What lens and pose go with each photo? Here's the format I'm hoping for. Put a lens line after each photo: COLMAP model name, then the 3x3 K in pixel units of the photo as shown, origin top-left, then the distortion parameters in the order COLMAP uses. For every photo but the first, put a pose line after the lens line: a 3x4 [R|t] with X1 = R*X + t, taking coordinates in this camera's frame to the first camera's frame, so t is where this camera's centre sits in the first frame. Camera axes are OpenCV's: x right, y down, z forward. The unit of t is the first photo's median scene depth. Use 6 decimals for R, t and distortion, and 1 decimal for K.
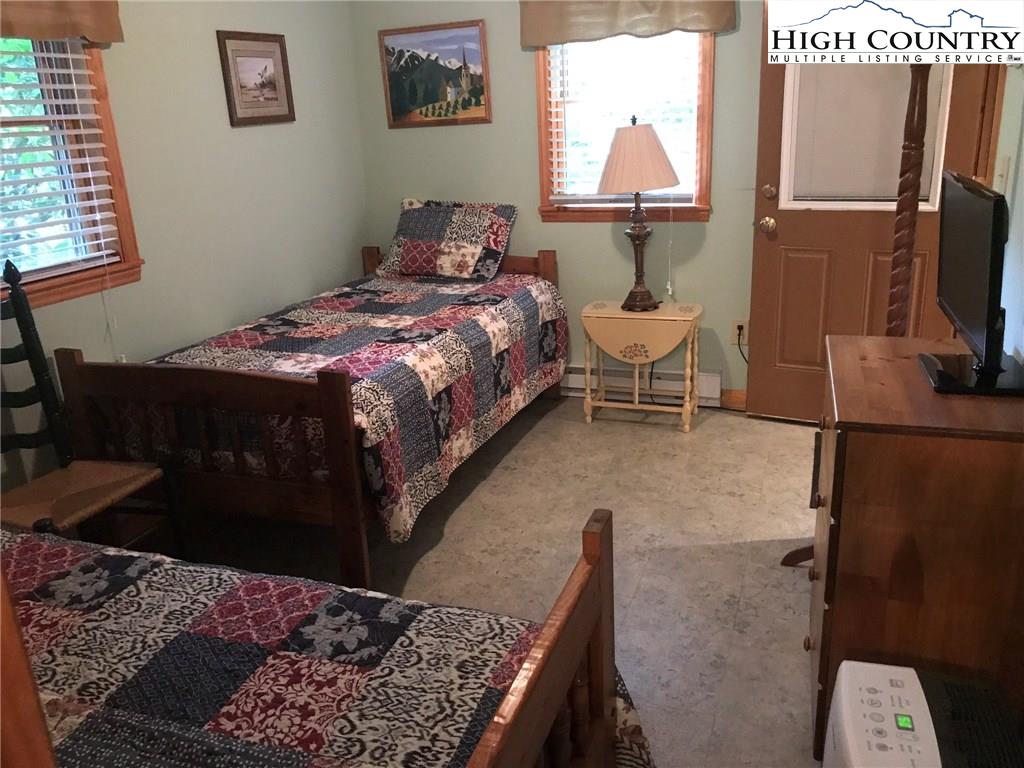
lens RADIAL K [[846.3, 0, 508.4], [0, 846.3, 386.1], [0, 0, 1]] dist [0.035263, -0.028799]
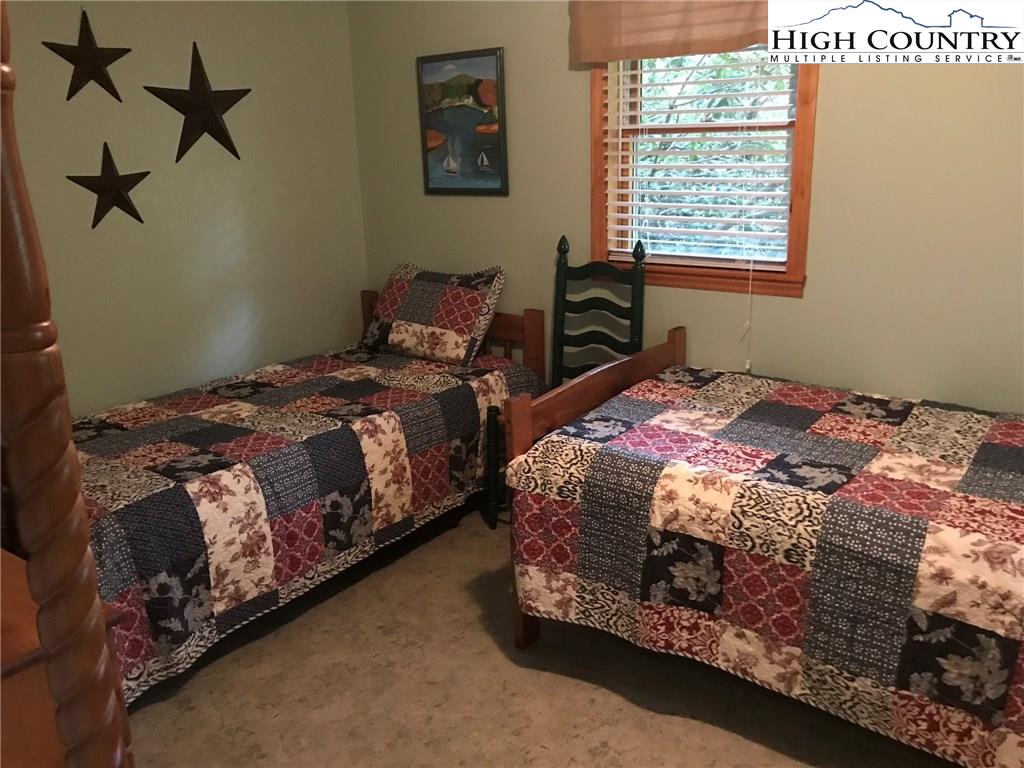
lens RADIAL K [[846.3, 0, 508.5], [0, 846.3, 381.2], [0, 0, 1]] dist [0.035263, -0.028799]
pose [[-0.293603, 0.325258, -0.898890, 0.570428], [-0.244428, 0.883530, 0.399537, -0.359392], [0.924149, 0.337020, -0.179905, 0.955181]]
